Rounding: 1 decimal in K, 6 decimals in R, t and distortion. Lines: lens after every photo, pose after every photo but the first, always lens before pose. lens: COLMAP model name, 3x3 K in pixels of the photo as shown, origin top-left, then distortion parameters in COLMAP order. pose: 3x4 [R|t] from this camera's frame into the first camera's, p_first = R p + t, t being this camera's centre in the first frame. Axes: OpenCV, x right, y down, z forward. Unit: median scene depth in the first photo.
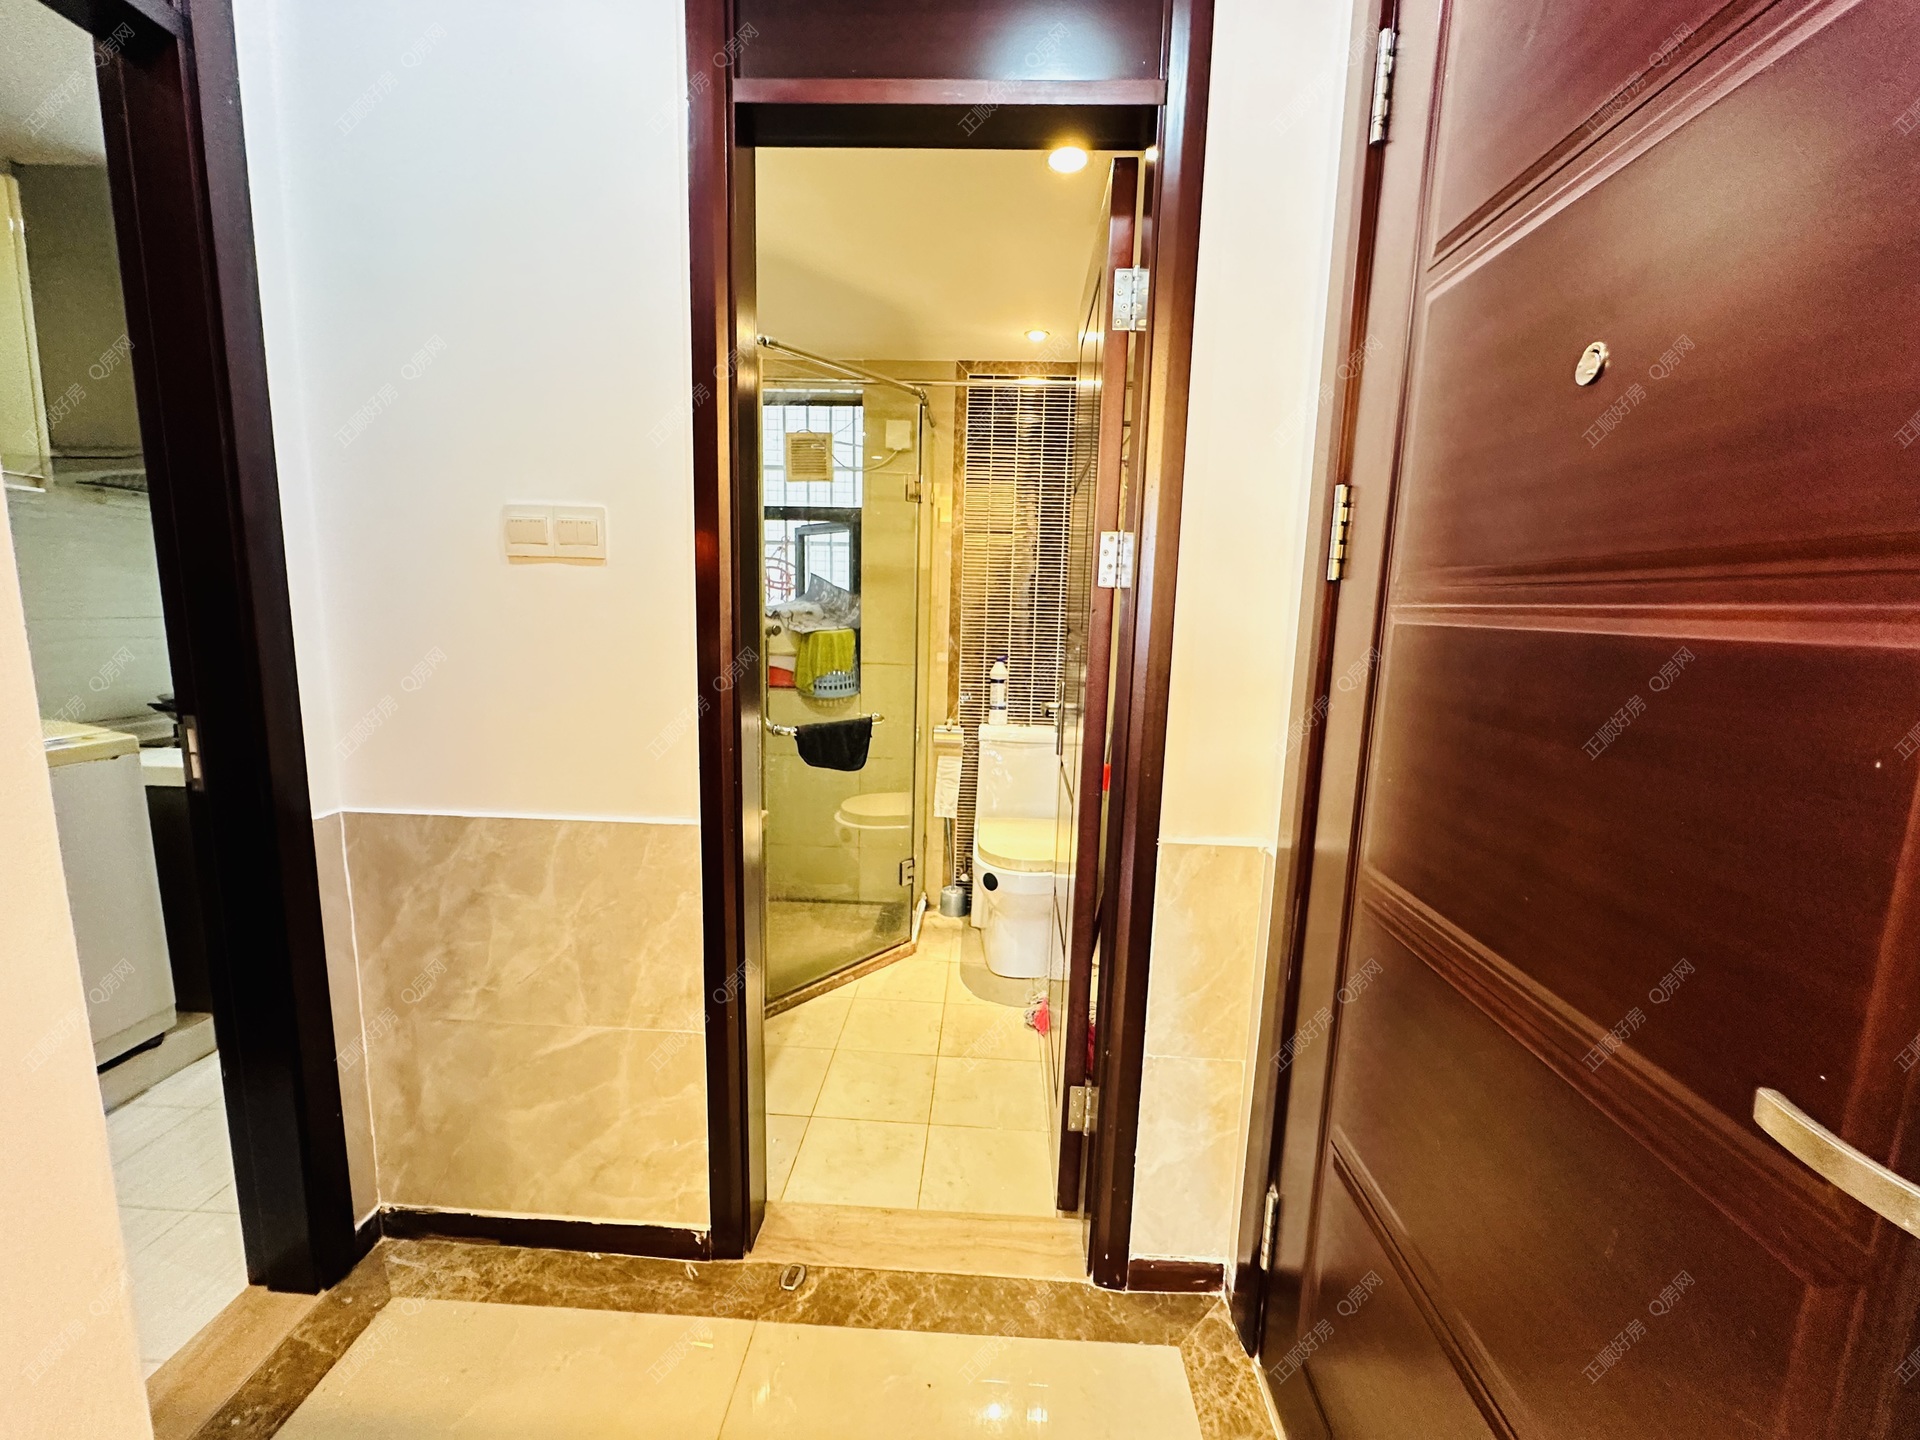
lens RADIAL K [[759.8, 0, 960.0], [0, 759.8, 720.0], [0, 0, 1]] dist [0.000067, 0.000045]
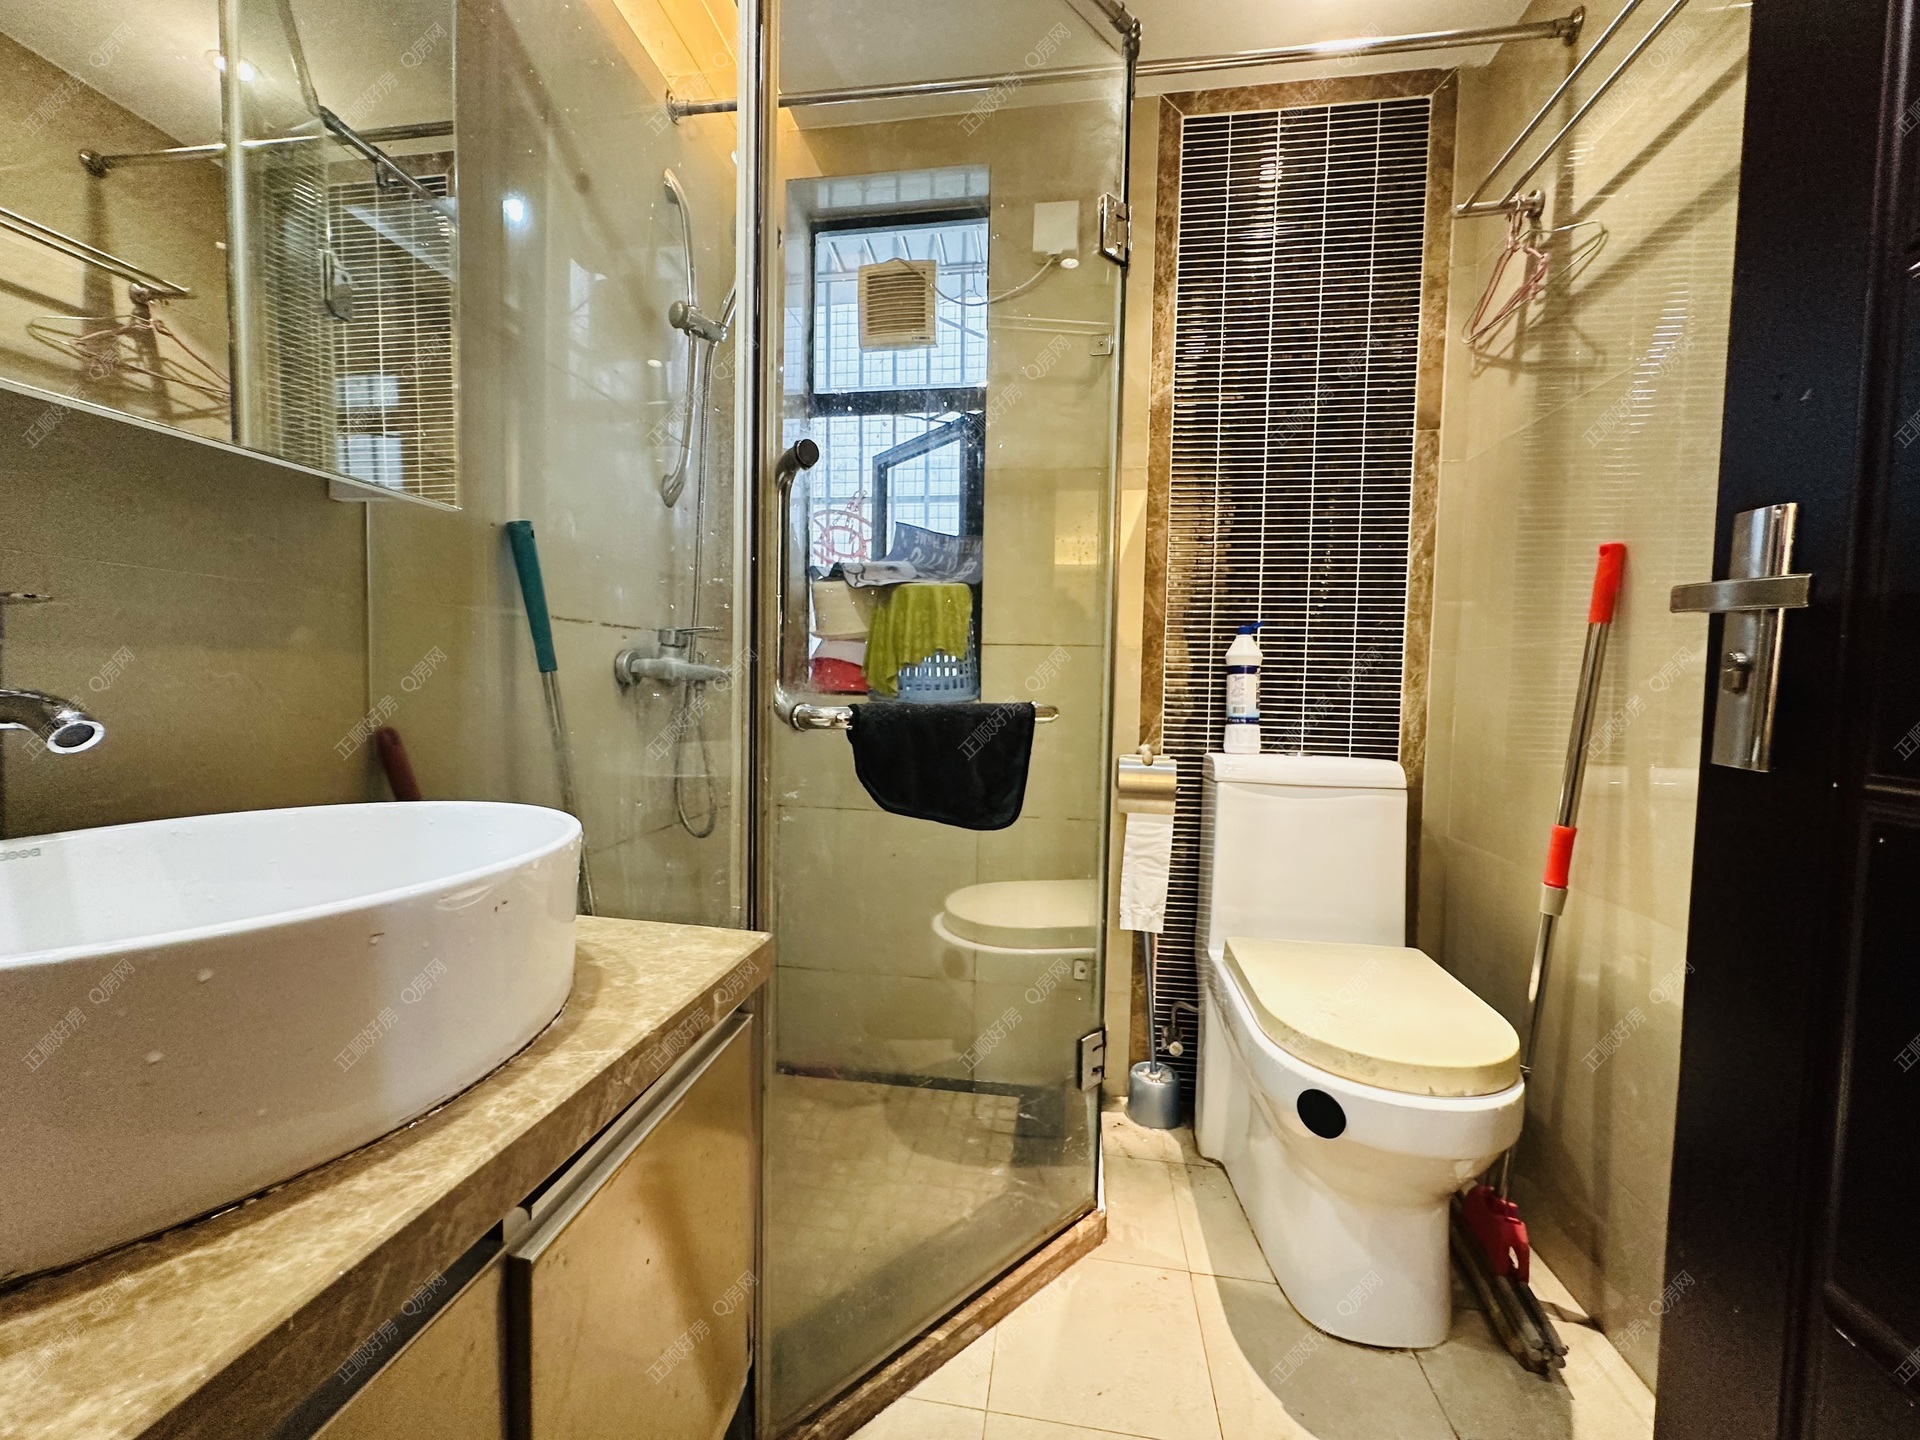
lens RADIAL K [[759.8, 0, 960.0], [0, 759.8, 720.0], [0, 0, 1]] dist [0.000067, 0.000045]
pose [[0.994318, -0.002790, -0.106418, -0.087461], [-0.008378, 0.994505, -0.104353, 0.039279], [0.106124, 0.104651, 0.988830, 0.452754]]
